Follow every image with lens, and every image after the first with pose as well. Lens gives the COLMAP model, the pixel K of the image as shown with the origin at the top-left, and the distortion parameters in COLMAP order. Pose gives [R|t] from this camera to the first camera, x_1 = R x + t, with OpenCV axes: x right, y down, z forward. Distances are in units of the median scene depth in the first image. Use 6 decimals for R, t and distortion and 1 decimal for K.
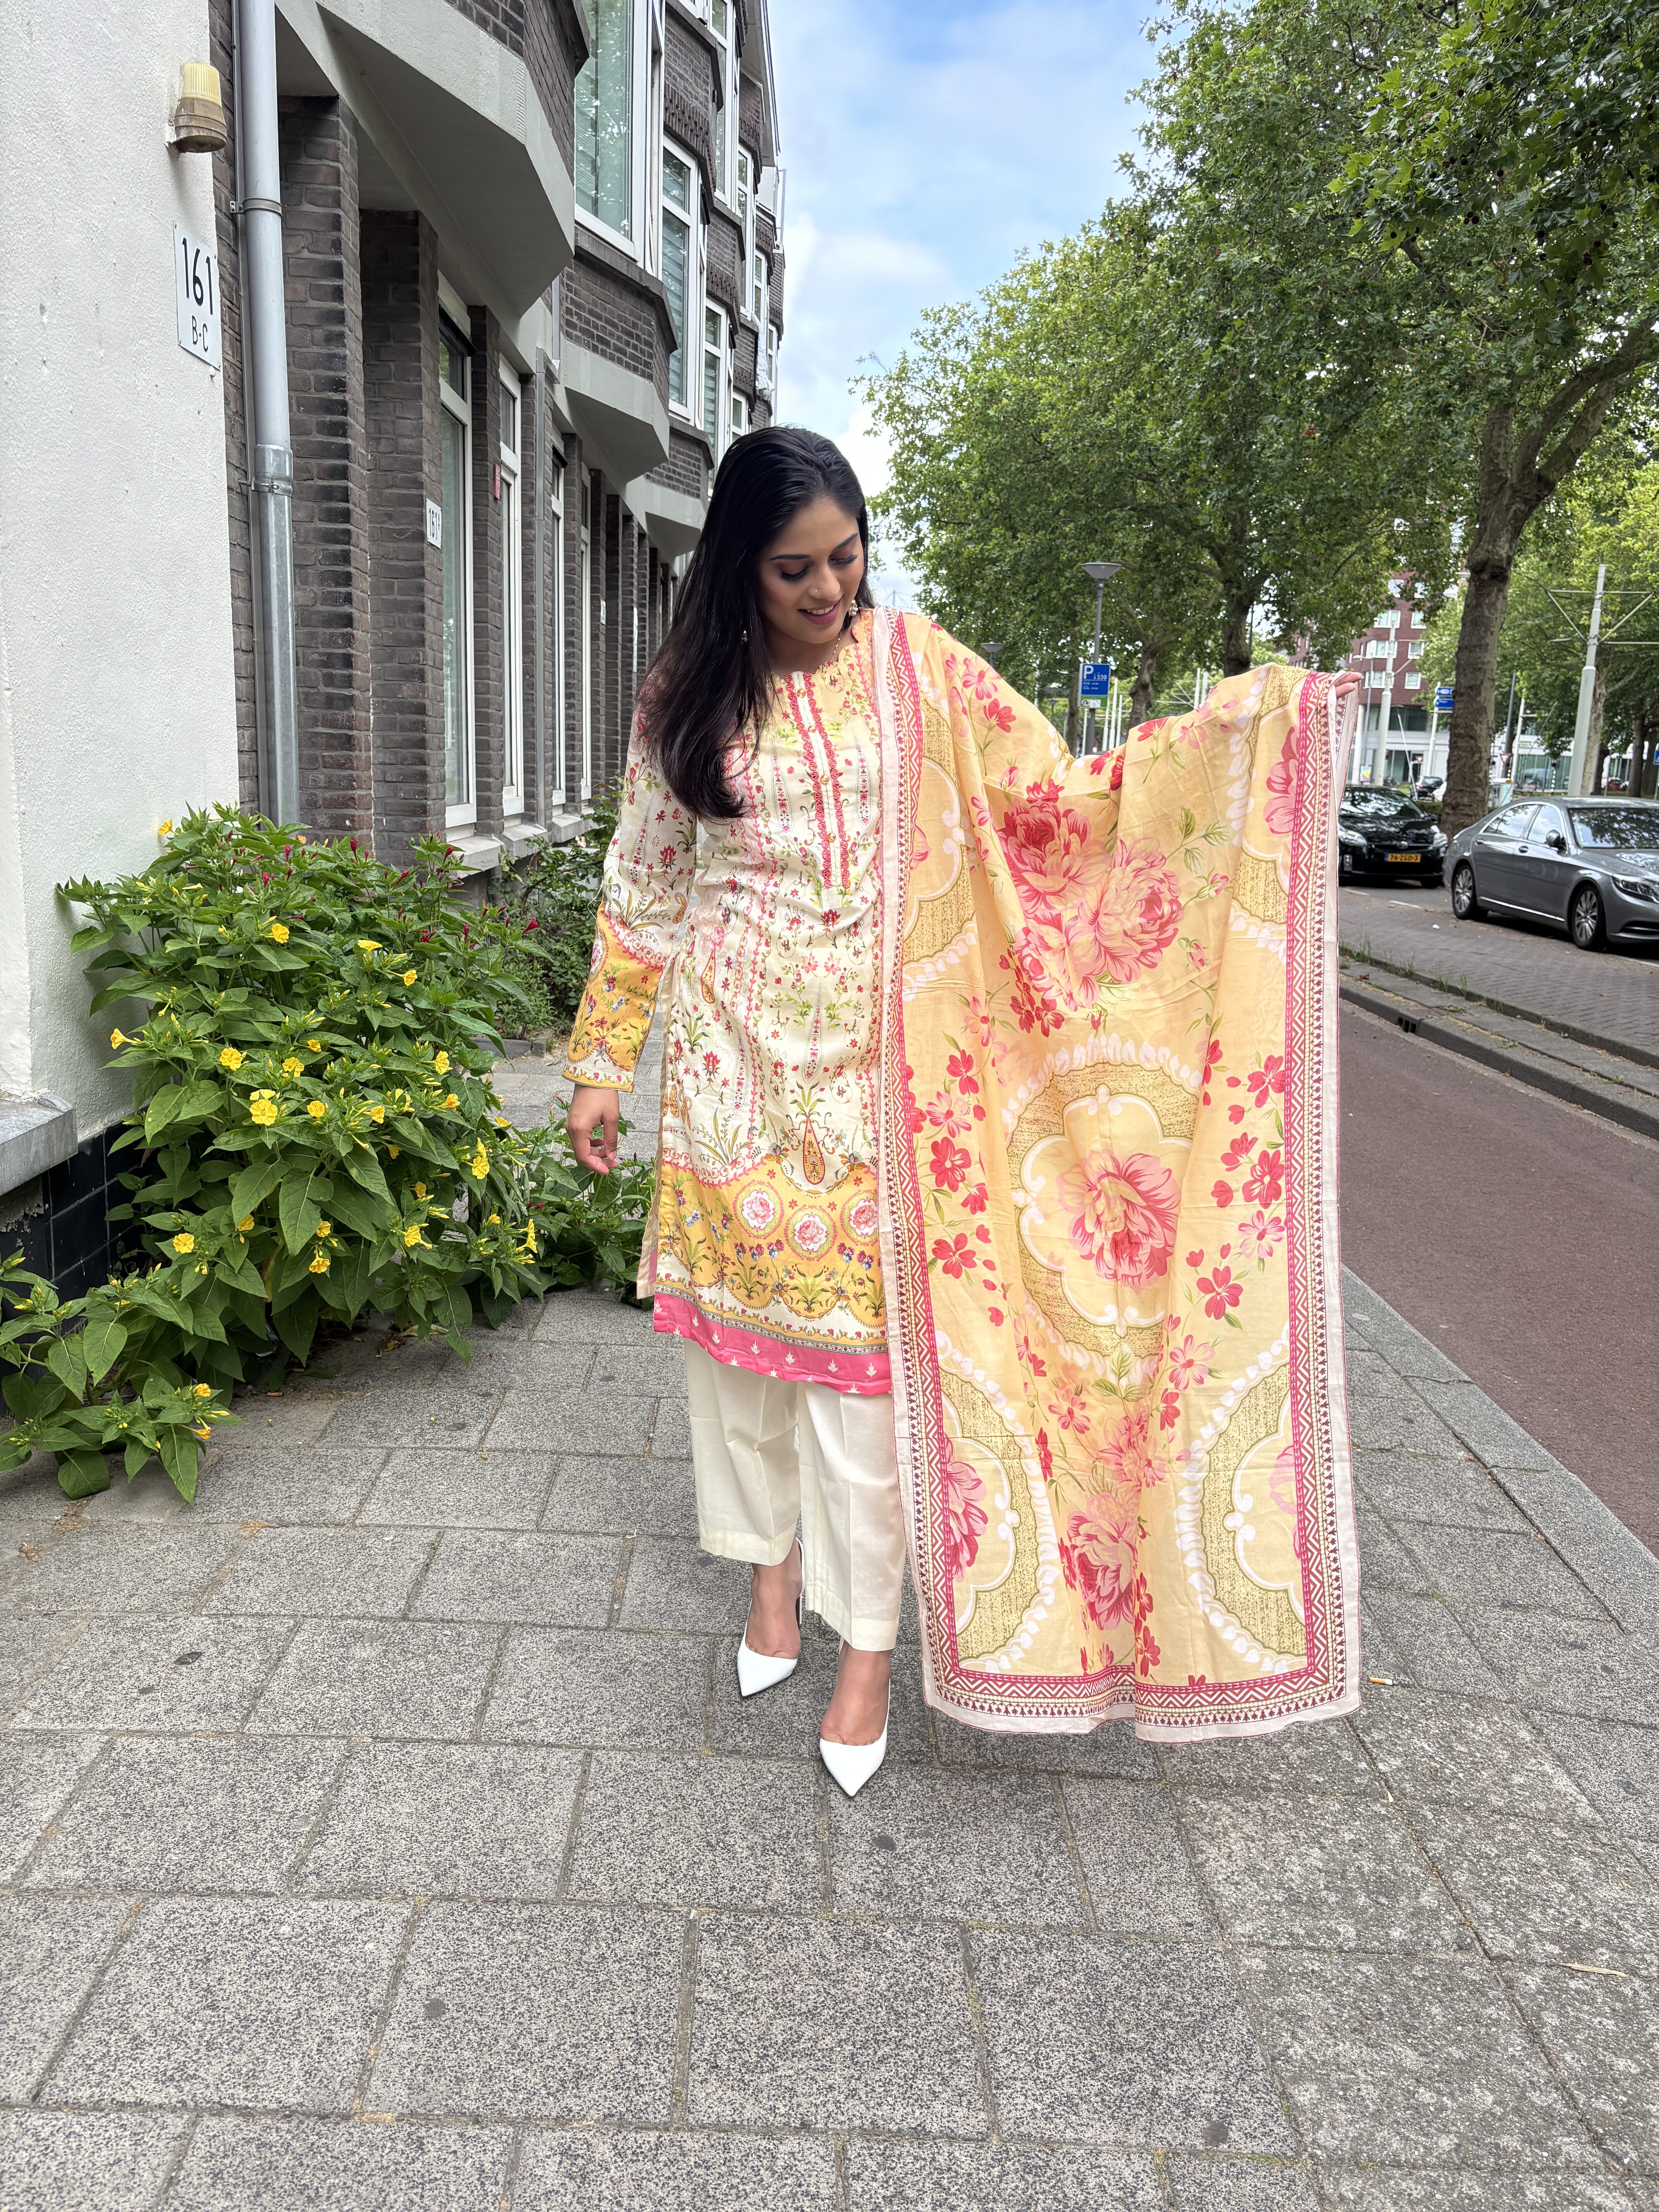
lens RADIAL K [[1736.4, 0, 822.0], [0, 1736.4, 1101.6], [0, 0, 1]] dist [0.059650, -0.080301]
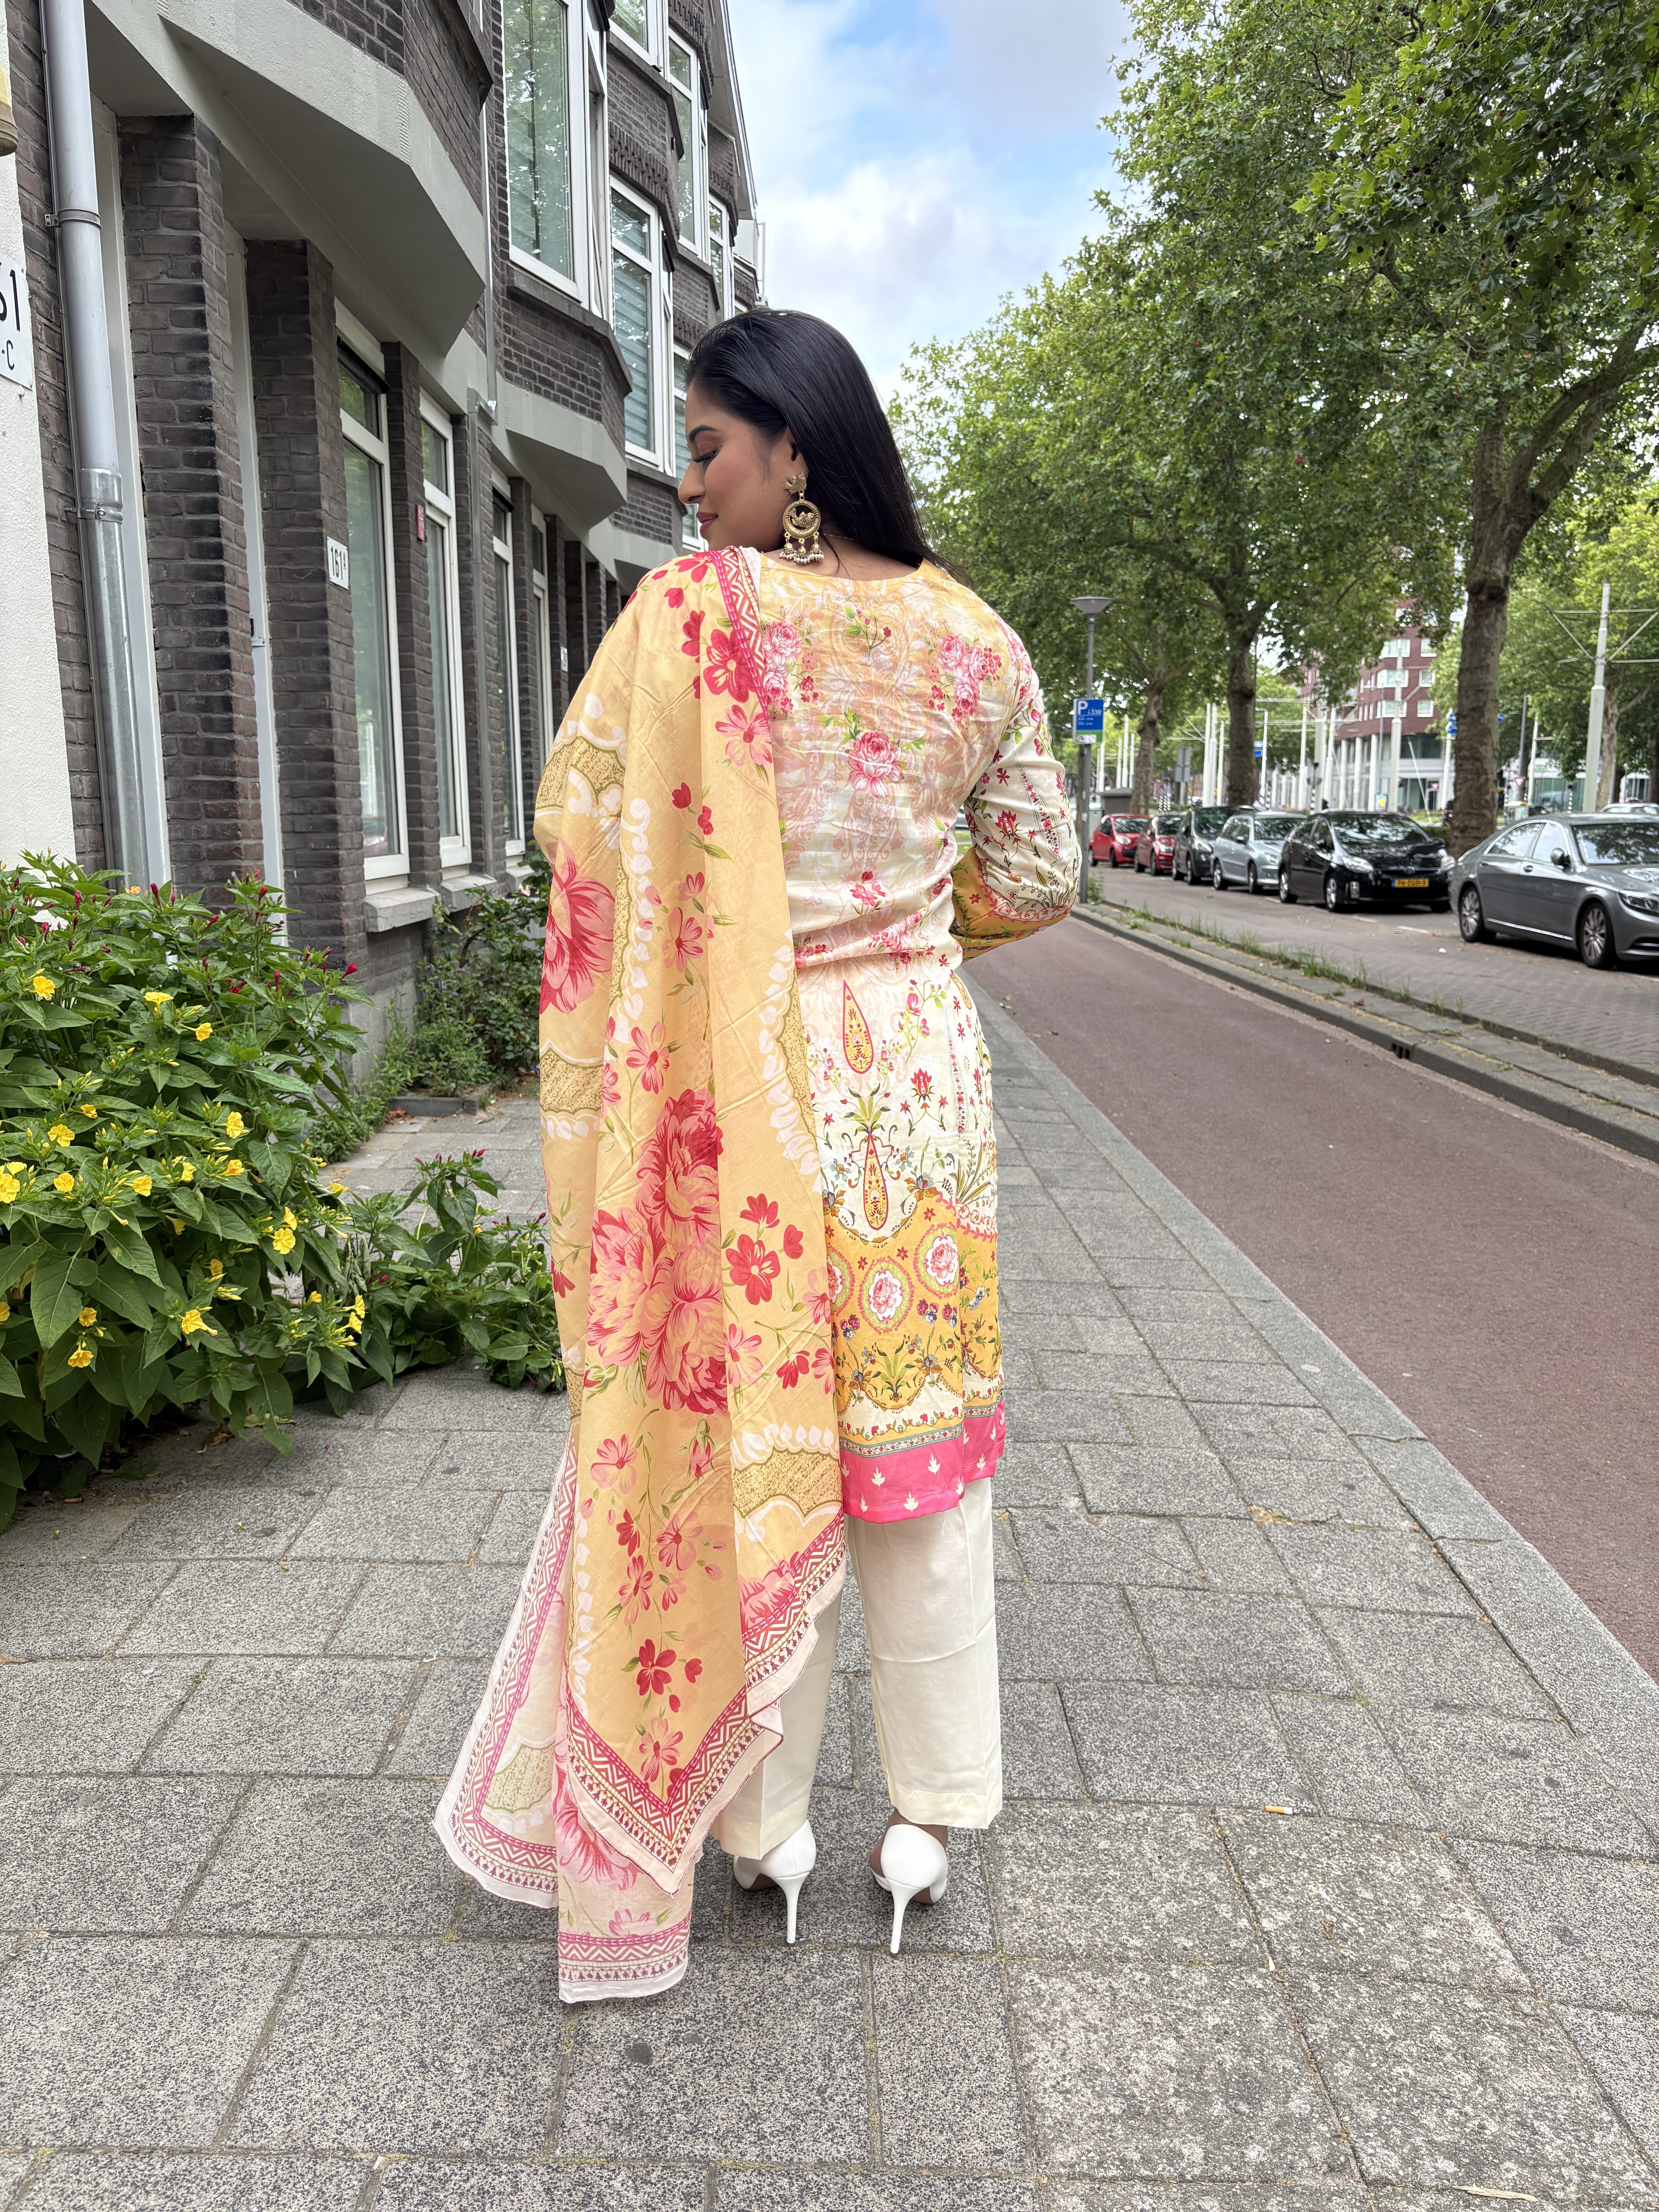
lens RADIAL K [[1743.4, 0, 826.0], [0, 1743.4, 1099.8], [0, 0, 1]] dist [0.063491, -0.089140]
pose [[0.999343, -0.034465, -0.011244, 0.090691], [0.034126, 0.998997, -0.029004, 0.001024], [0.012233, 0.028602, 0.999516, 0.096930]]
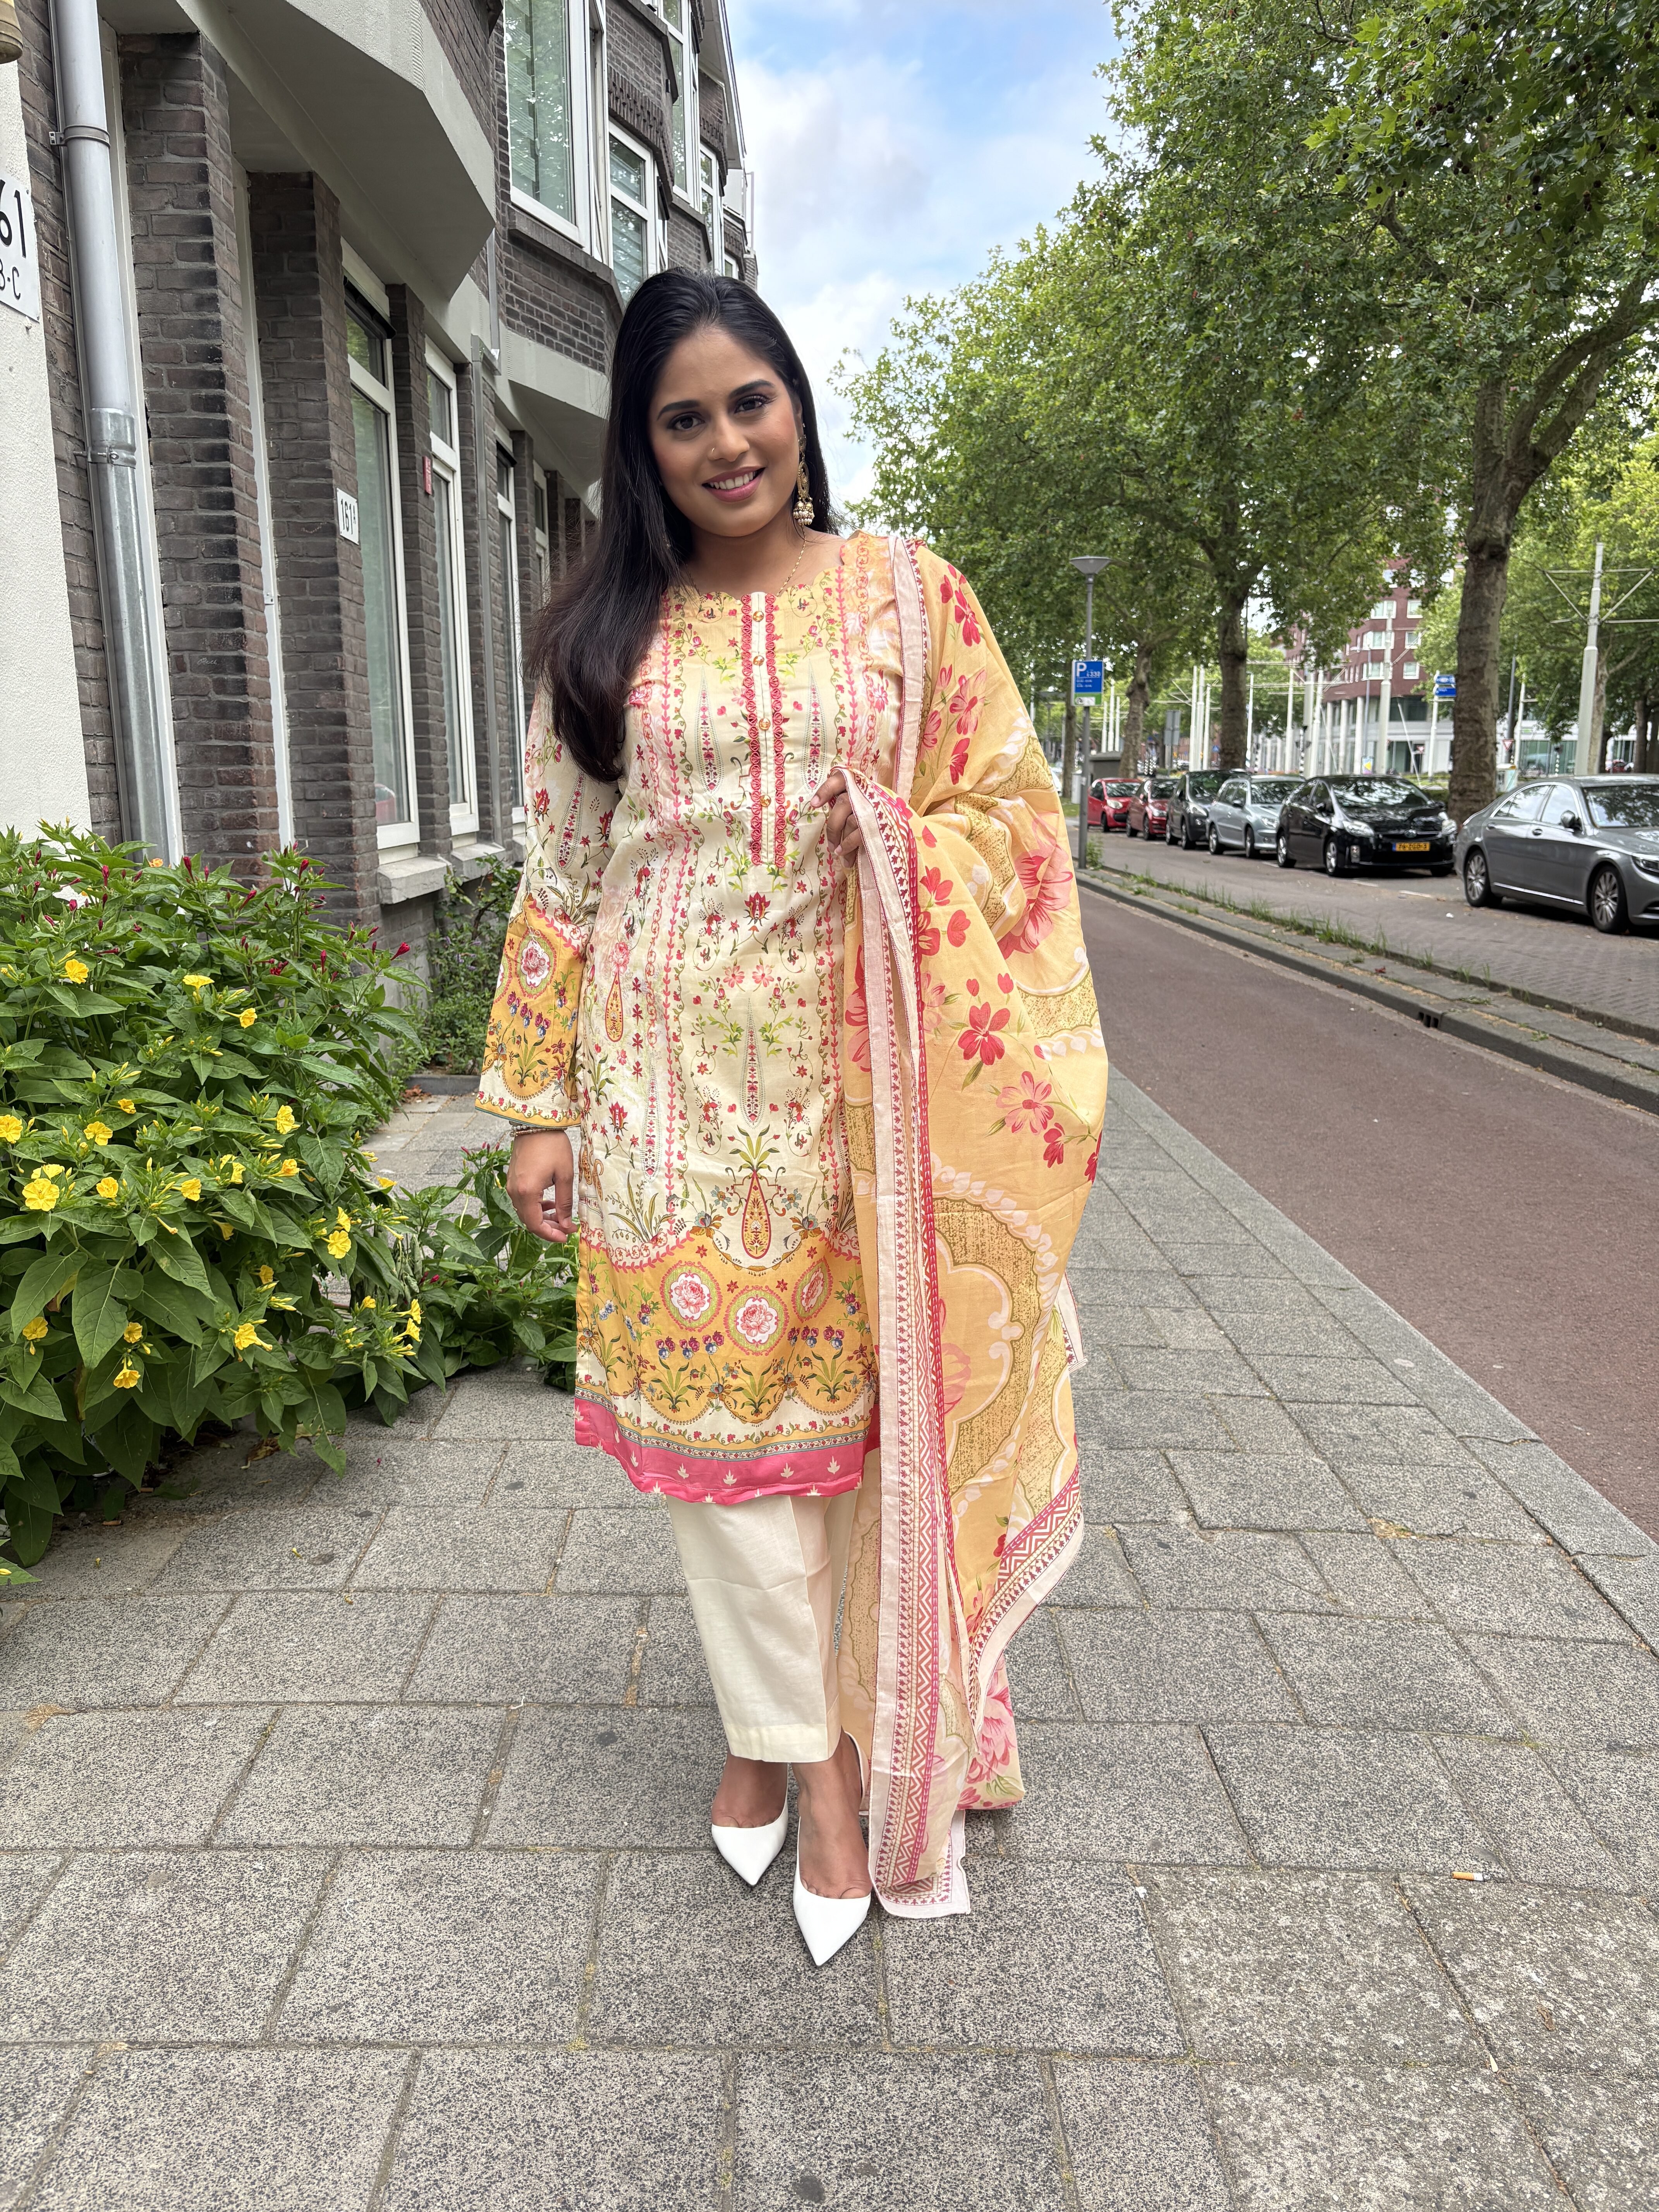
lens RADIAL K [[1744.8, 0, 823.3], [0, 1744.8, 1111.2], [0, 0, 1]] dist [0.063443, -0.090385]
pose [[0.999211, -0.039285, -0.005842, 0.038861], [0.039265, 0.999223, -0.003432, -0.012933], [0.005972, 0.003200, 0.999977, 0.162655]]
